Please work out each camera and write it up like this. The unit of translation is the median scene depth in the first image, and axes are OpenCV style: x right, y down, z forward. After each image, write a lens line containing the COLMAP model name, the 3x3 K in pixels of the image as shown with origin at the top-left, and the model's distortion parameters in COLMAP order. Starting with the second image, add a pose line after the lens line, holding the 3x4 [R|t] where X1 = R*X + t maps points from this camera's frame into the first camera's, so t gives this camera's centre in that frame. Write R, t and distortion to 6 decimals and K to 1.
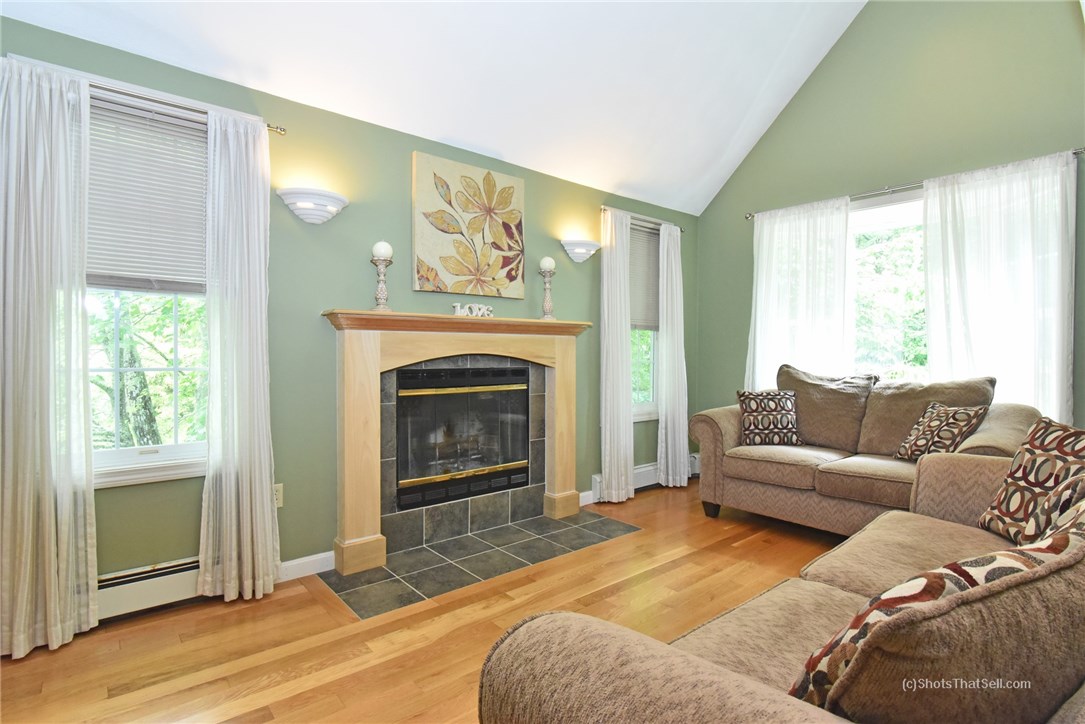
lens RADIAL K [[547.7, 0, 542.5], [0, 547.7, 362.0], [0, 0, 1]] dist [-0.022794, -0.000468]
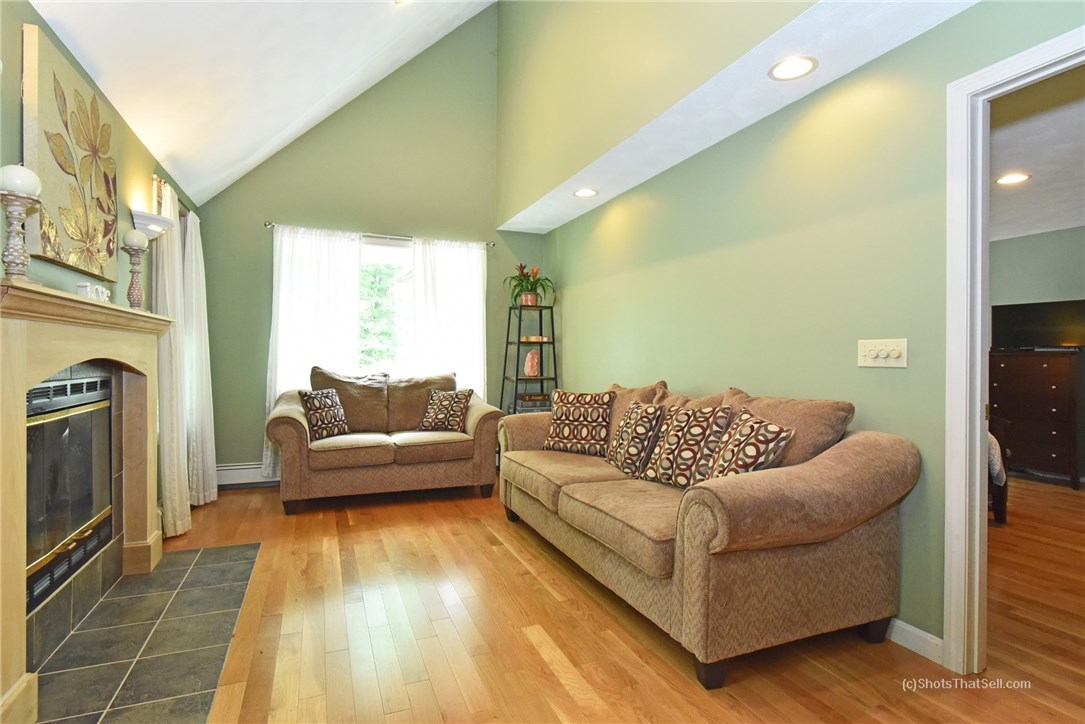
lens RADIAL K [[530.2, 0, 539.8], [0, 530.2, 357.7], [0, 0, 1]] dist [0.000368, -0.000124]
pose [[0.310631, -0.003300, 0.950525, -0.531600], [0.014165, 0.999899, -0.001158, -0.006745], [-0.950425, 0.013824, 0.310646, 0.246647]]
